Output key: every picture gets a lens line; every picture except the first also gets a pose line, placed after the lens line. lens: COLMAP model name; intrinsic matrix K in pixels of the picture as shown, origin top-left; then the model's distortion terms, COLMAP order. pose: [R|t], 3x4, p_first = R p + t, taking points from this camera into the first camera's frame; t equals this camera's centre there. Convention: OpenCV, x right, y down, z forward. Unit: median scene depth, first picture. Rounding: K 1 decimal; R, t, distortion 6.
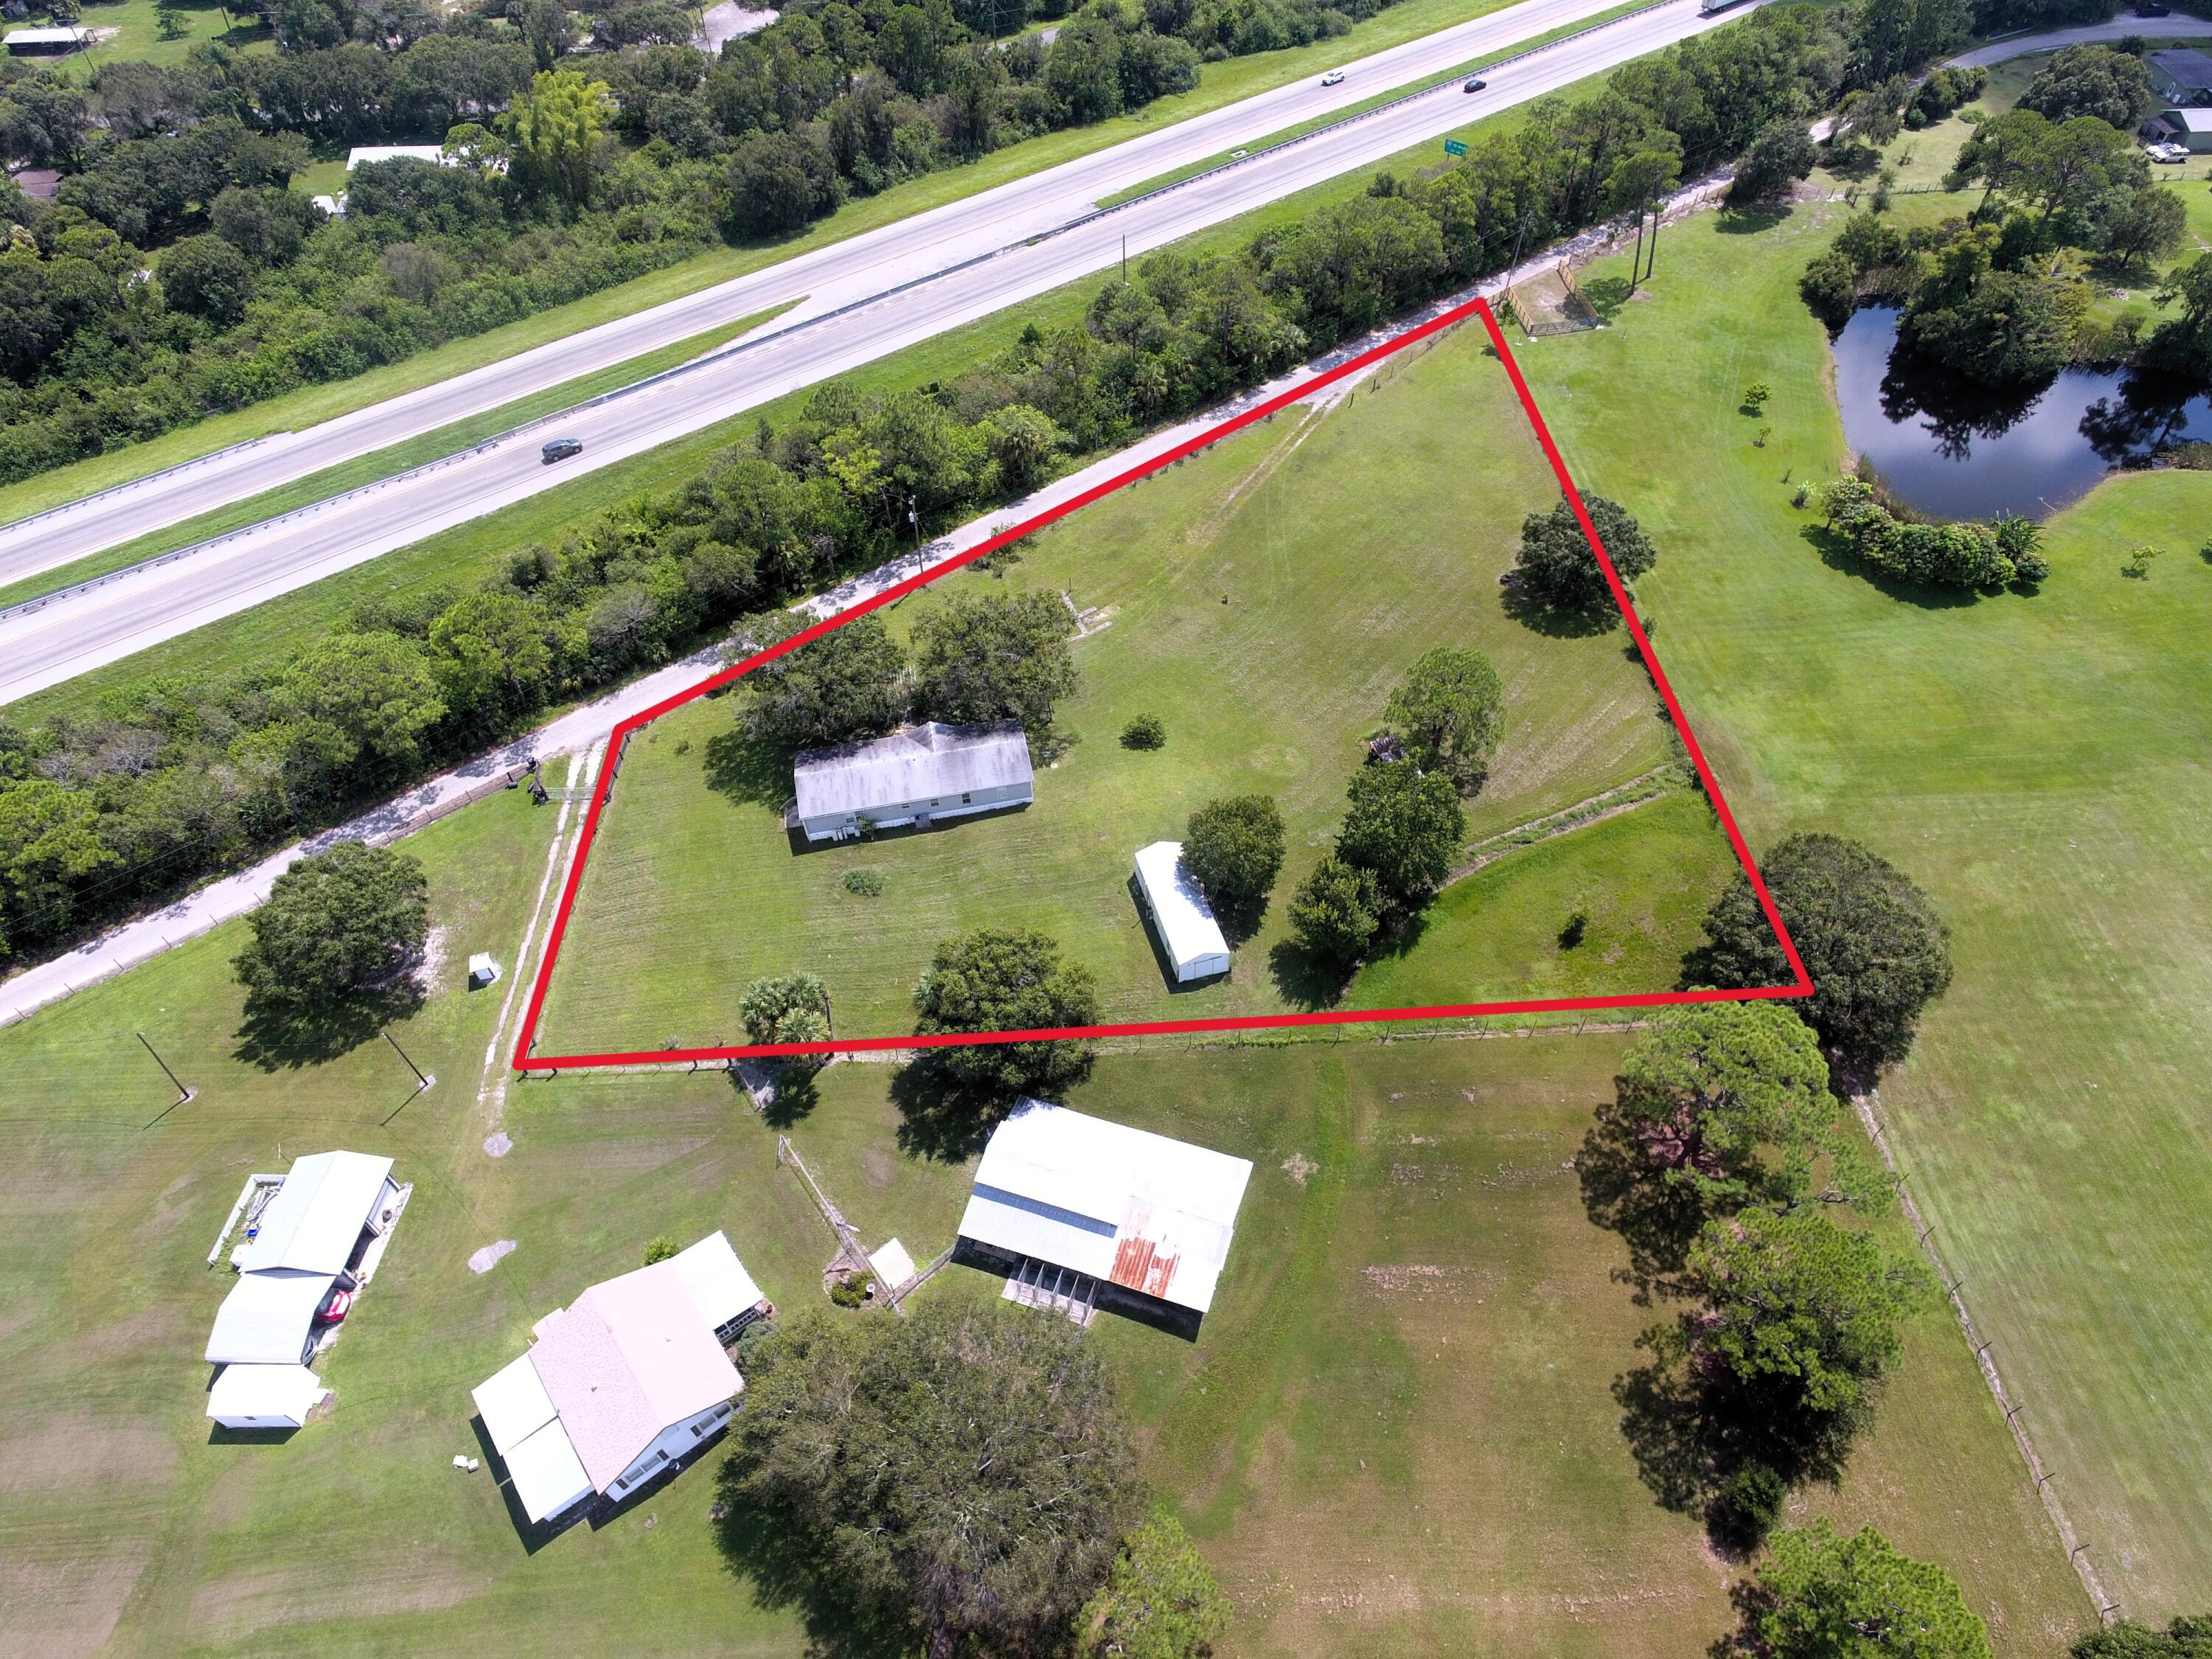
lens RADIAL K [[1321.6, 0, 1106.0], [0, 1321.6, 829.5], [0, 0, 1]] dist [0.006802, -0.005817]
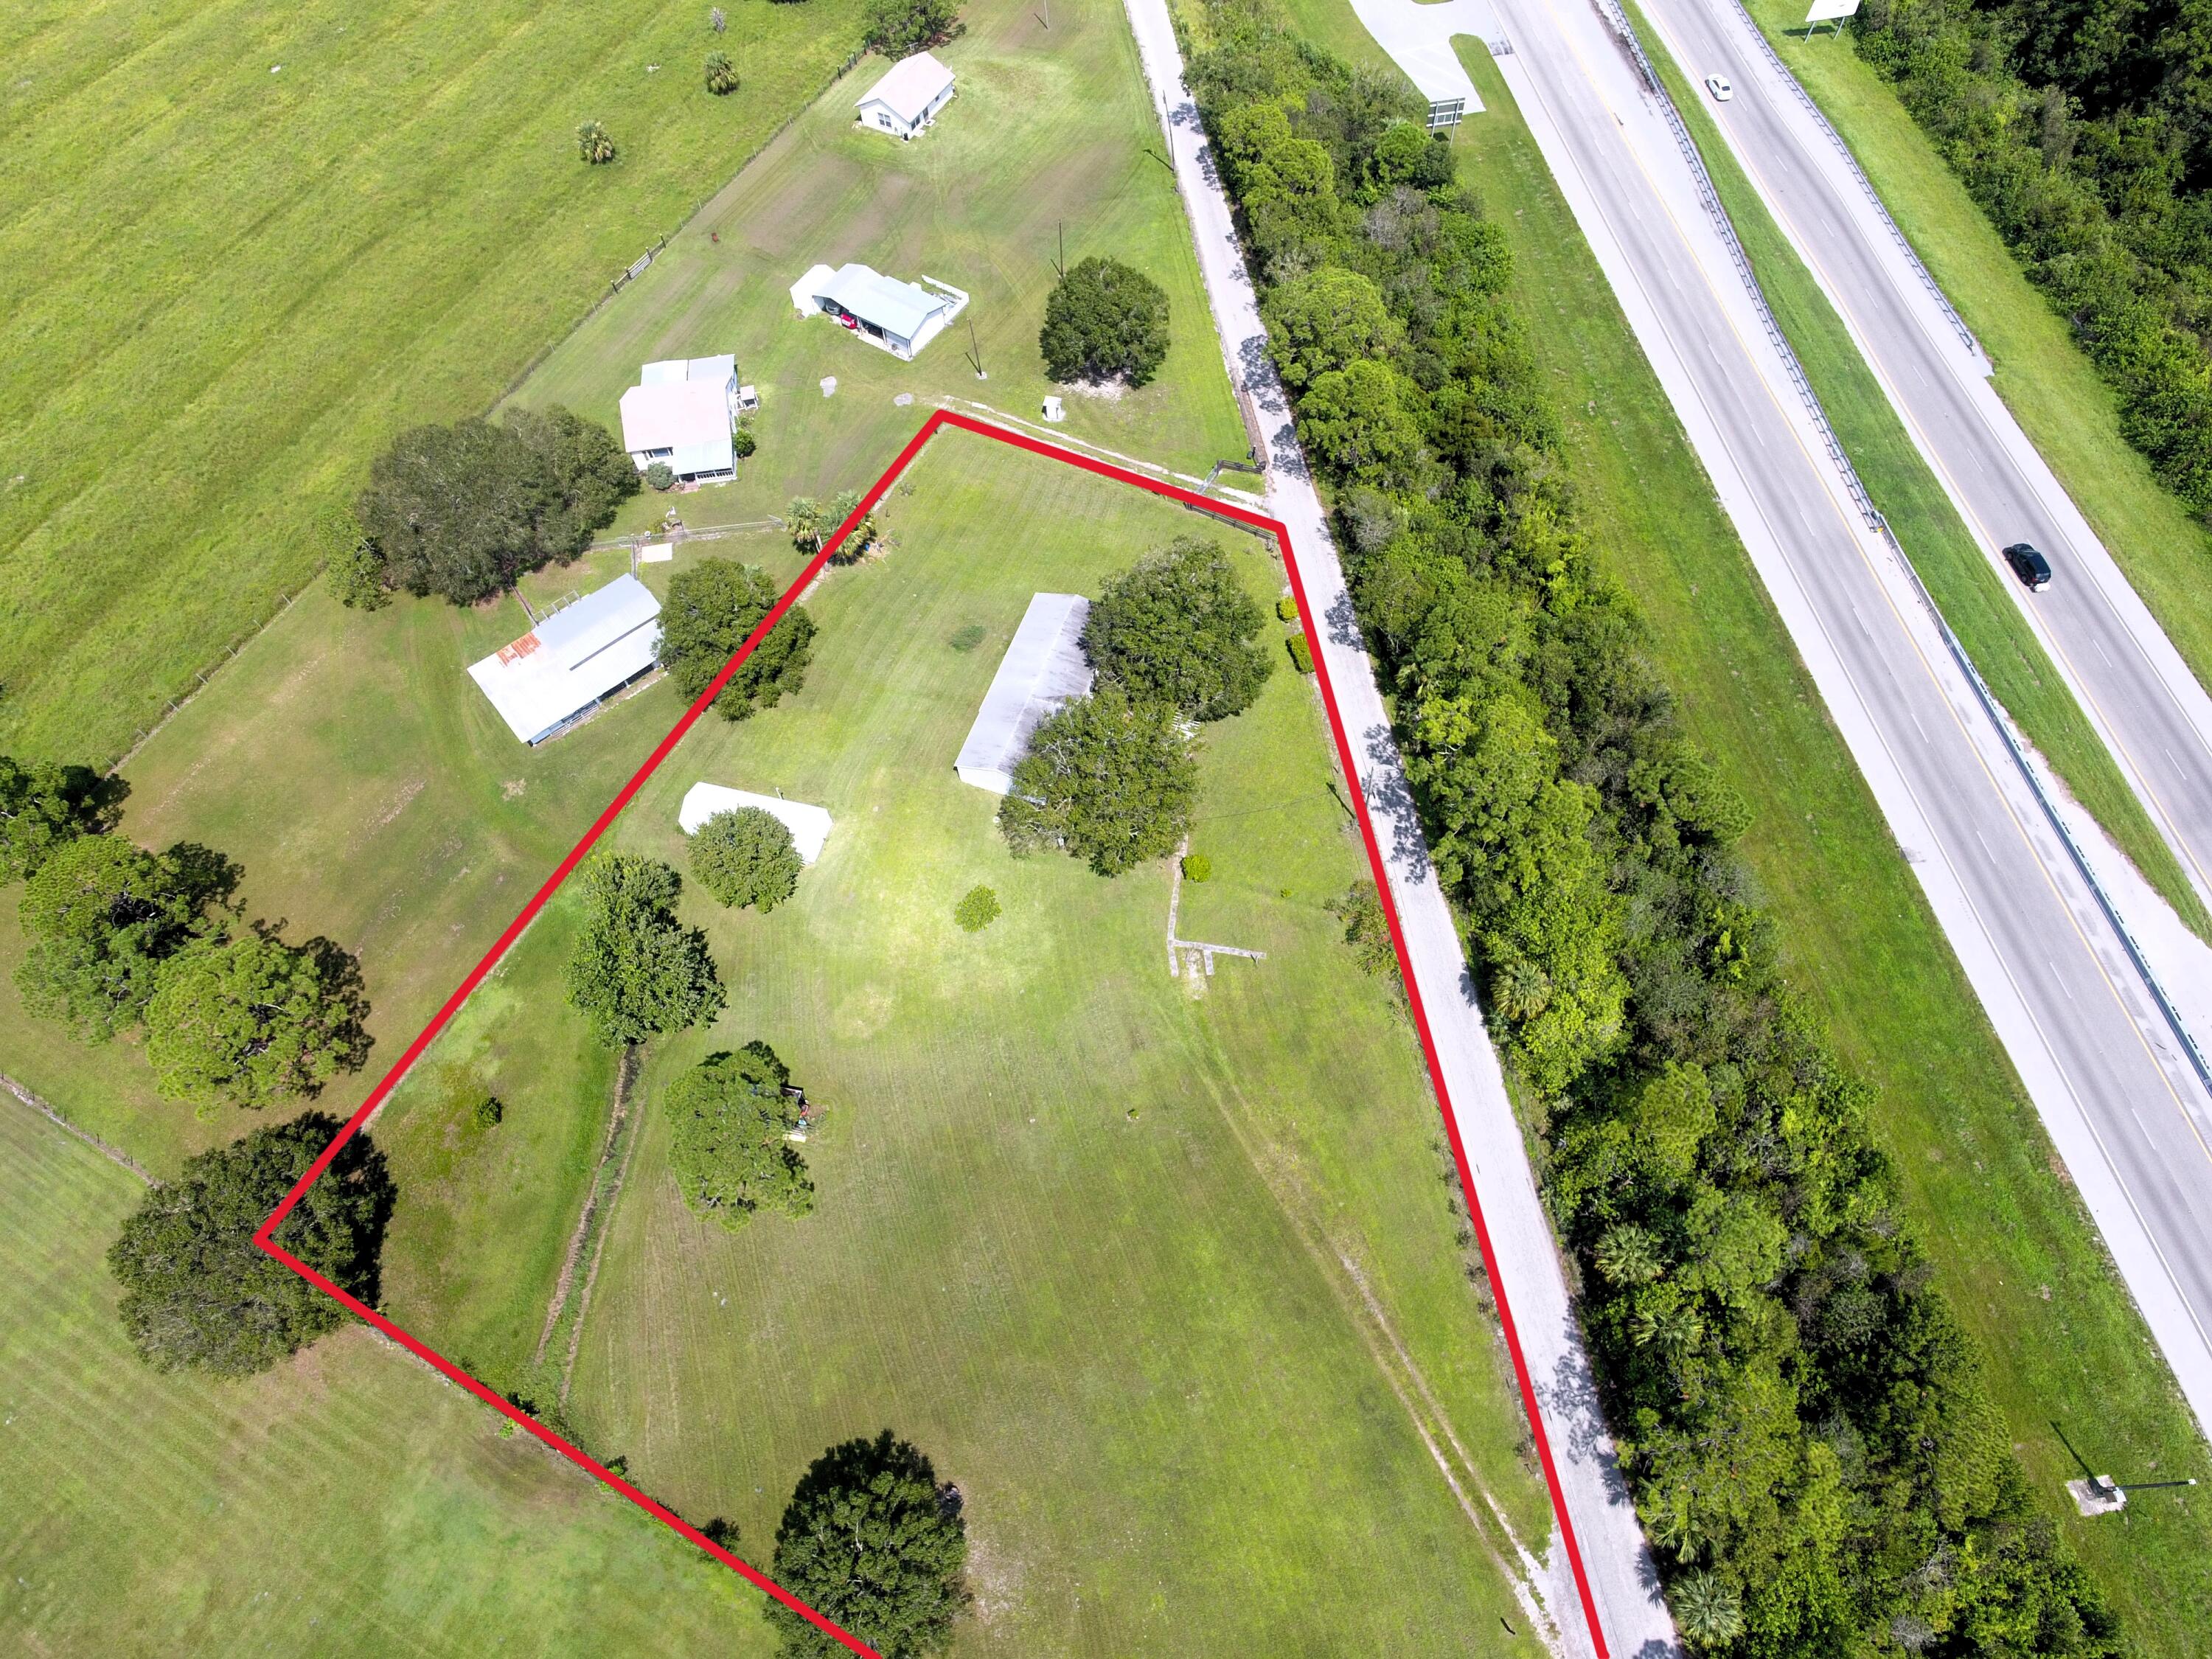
lens RADIAL K [[1321.6, 0, 1106.0], [0, 1321.6, 829.5], [0, 0, 1]] dist [0.006802, -0.005817]
pose [[-0.501846, 0.774267, -0.385567, 0.294707], [-0.605339, 0.004014, 0.795958, -0.854905], [0.617831, 0.632847, 0.466679, 0.599920]]
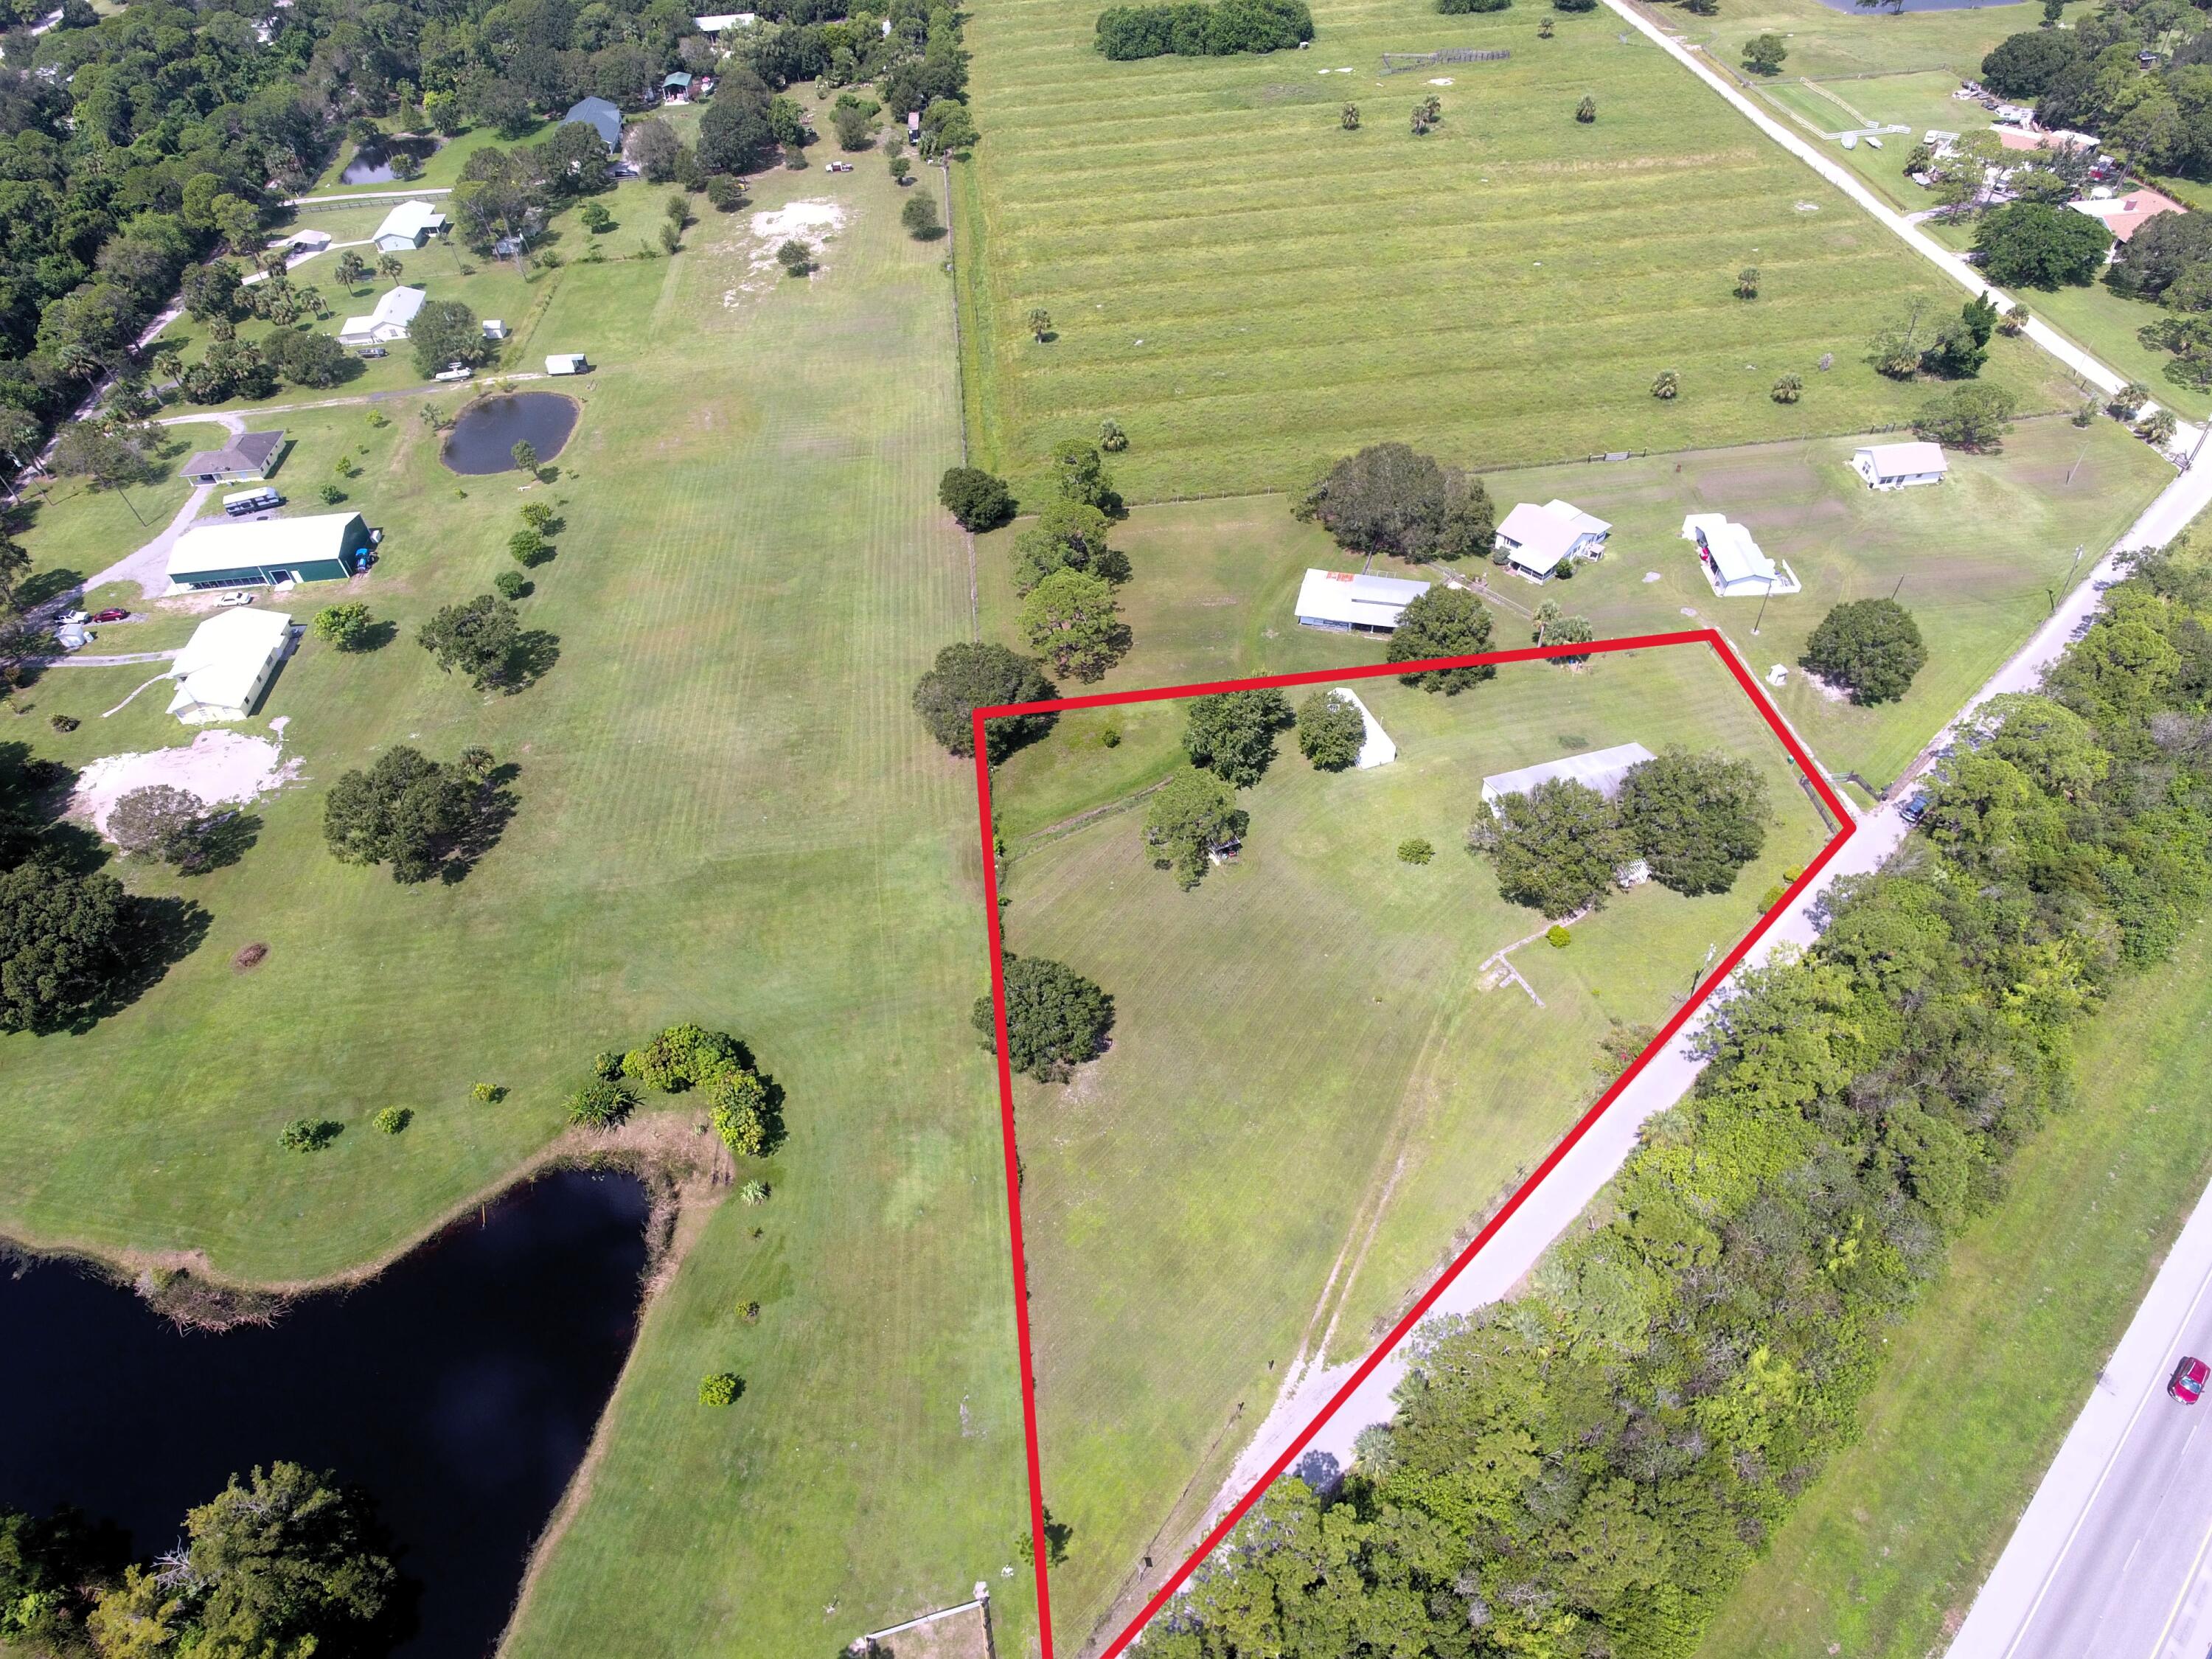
lens RADIAL K [[1321.6, 0, 1106.0], [0, 1321.6, 829.5], [0, 0, 1]] dist [0.006802, -0.005817]
pose [[-0.994683, 0.102977, 0.000992, 0.321777], [-0.006844, -0.075709, 0.997106, -1.335949], [0.102755, 0.991798, 0.076011, 0.860556]]
